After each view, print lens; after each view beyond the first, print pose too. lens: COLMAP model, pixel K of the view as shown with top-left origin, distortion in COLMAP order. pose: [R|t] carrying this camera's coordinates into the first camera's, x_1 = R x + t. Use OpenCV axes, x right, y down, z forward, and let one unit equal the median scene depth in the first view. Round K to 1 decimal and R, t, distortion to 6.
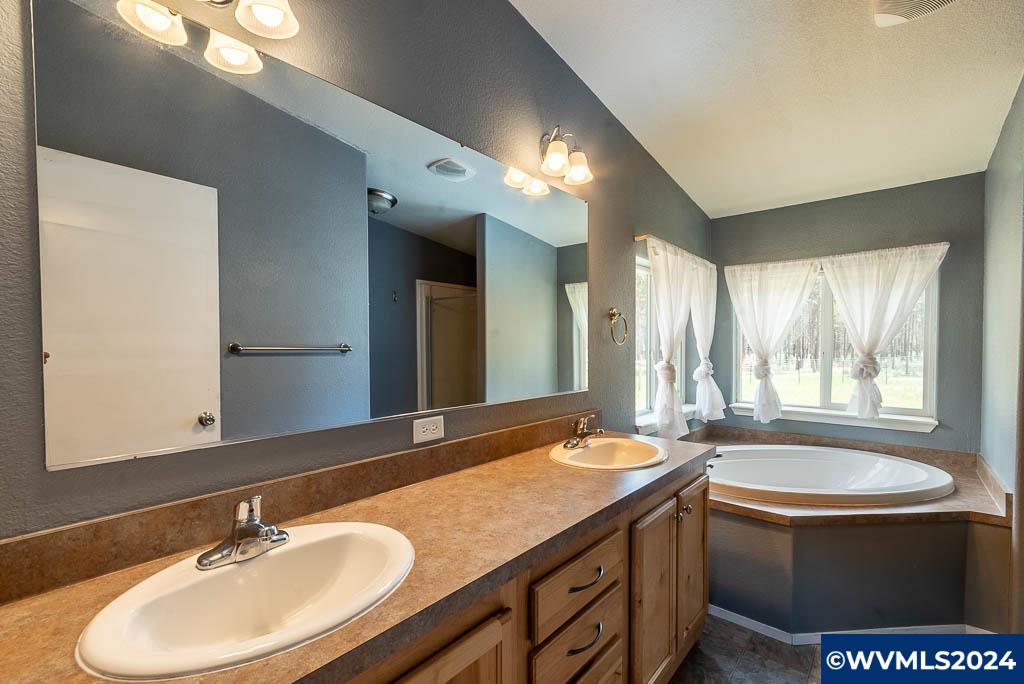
lens RADIAL K [[443.0, 0, 517.4], [0, 443.0, 357.1], [0, 0, 1]] dist [0.000351, -0.000815]
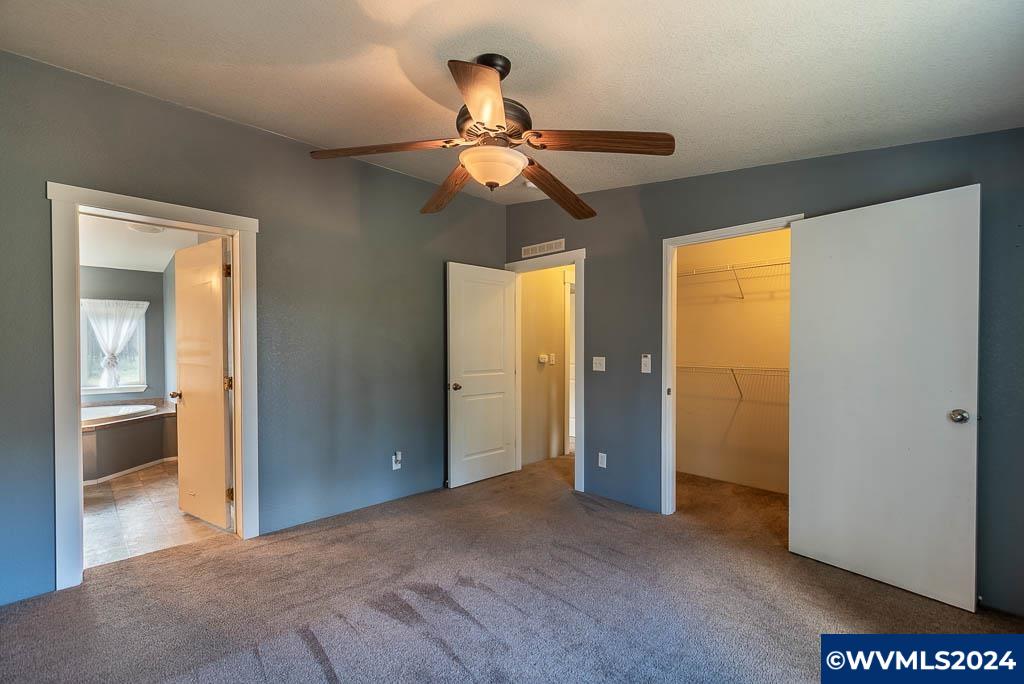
lens RADIAL K [[443.0, 0, 517.0], [0, 443.0, 347.2], [0, 0, 1]] dist [0.000351, -0.000815]
pose [[0.091838, -0.002790, 0.995770, -0.880555], [0.034996, 0.999387, -0.000428, 0.023008], [-0.995159, 0.034887, 0.091879, -0.848444]]
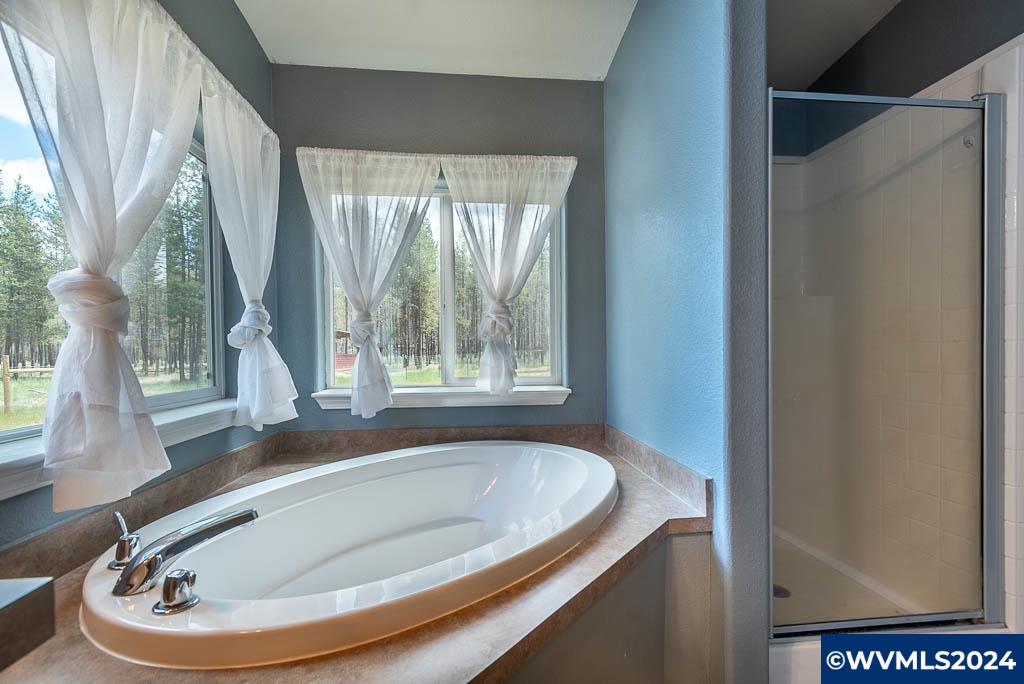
lens RADIAL K [[443.0, 0, 512.1], [0, 443.0, 355.6], [0, 0, 1]] dist [0.000351, -0.000815]
pose [[0.694229, -0.017856, 0.719532, 0.277540], [0.025940, 0.999663, -0.000220, 0.073895], [-0.719286, 0.018817, 0.694459, 0.465448]]
